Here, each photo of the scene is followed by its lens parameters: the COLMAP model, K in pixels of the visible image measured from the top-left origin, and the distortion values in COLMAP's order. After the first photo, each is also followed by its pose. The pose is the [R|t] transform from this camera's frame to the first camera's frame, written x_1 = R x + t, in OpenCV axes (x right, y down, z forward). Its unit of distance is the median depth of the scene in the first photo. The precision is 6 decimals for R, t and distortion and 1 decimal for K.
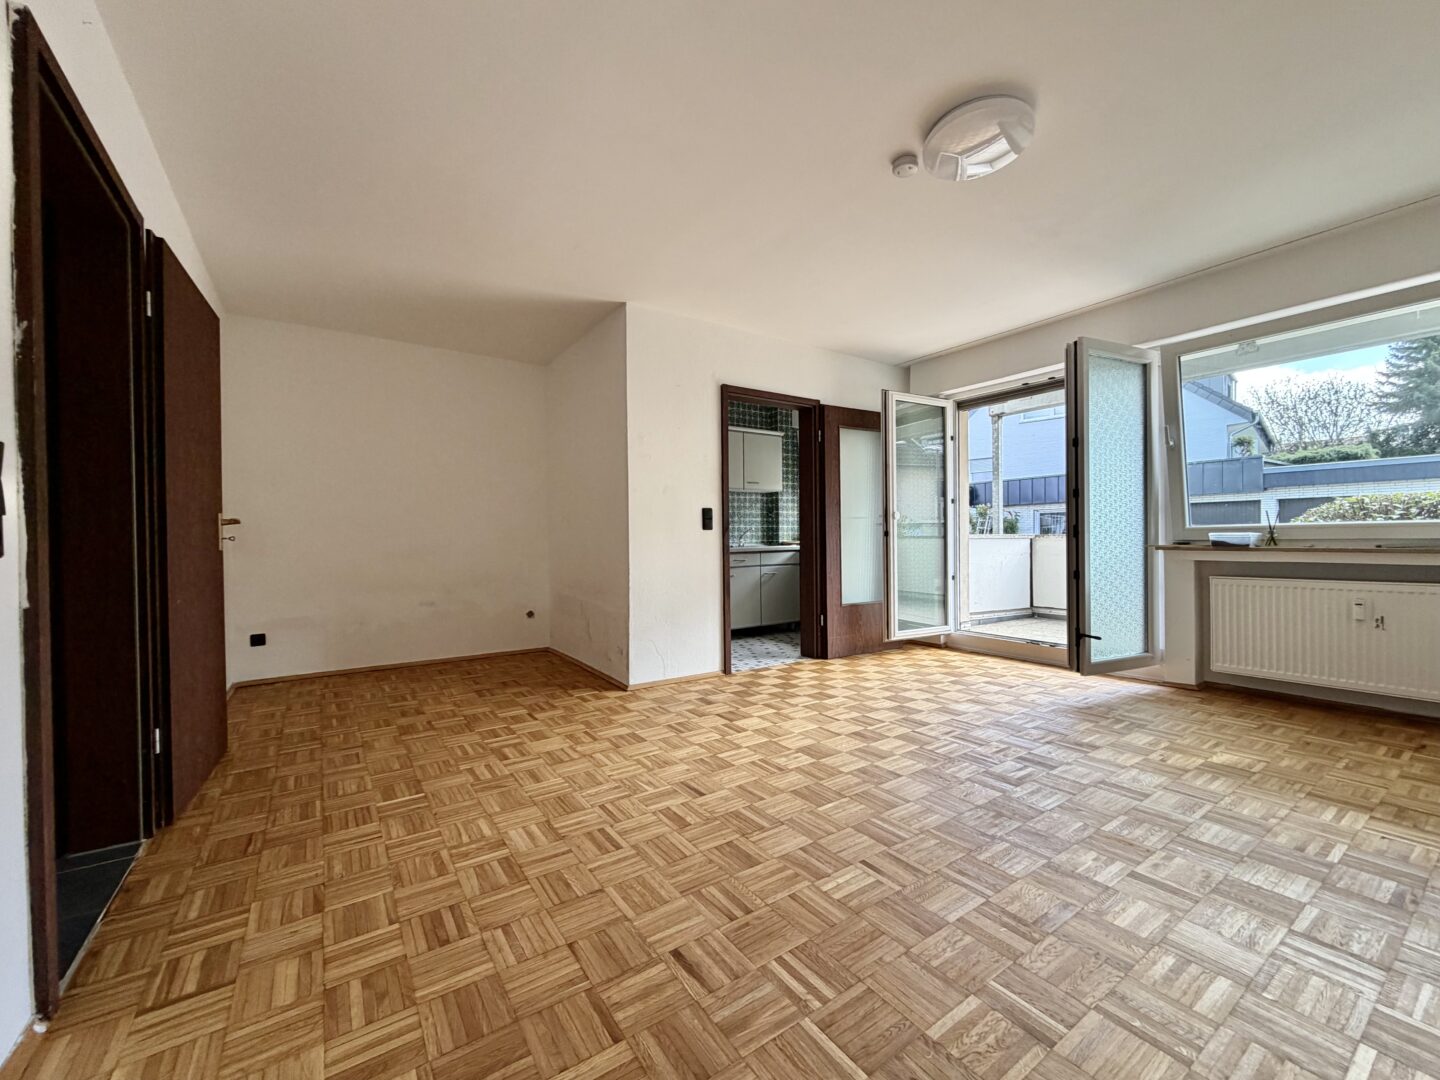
lens RADIAL K [[572.8, 0, 716.6], [0, 572.8, 543.1], [0, 0, 1]] dist [0.000438, 0.000179]
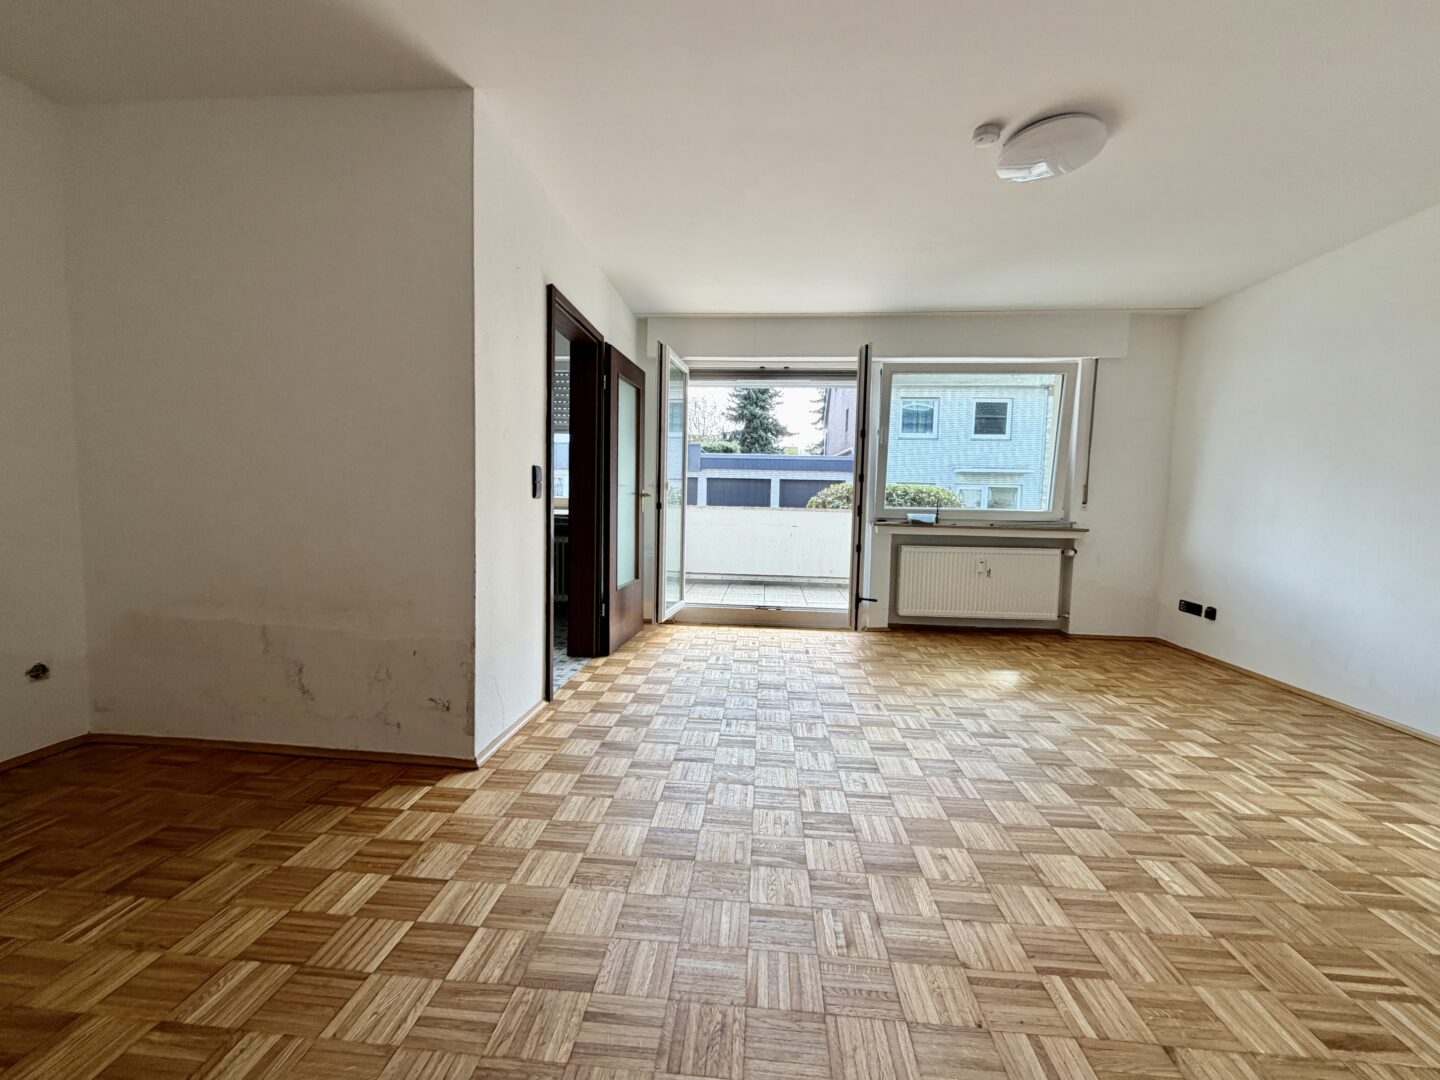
lens RADIAL K [[598.4, 0, 711.4], [0, 598.4, 541.3], [0, 0, 1]] dist [-0.000049, -0.000051]
pose [[0.635891, -0.027180, 0.771300, -0.516703], [-0.022580, 0.998297, 0.053795, -0.017875], [-0.771449, -0.051624, 0.634194, 0.469832]]
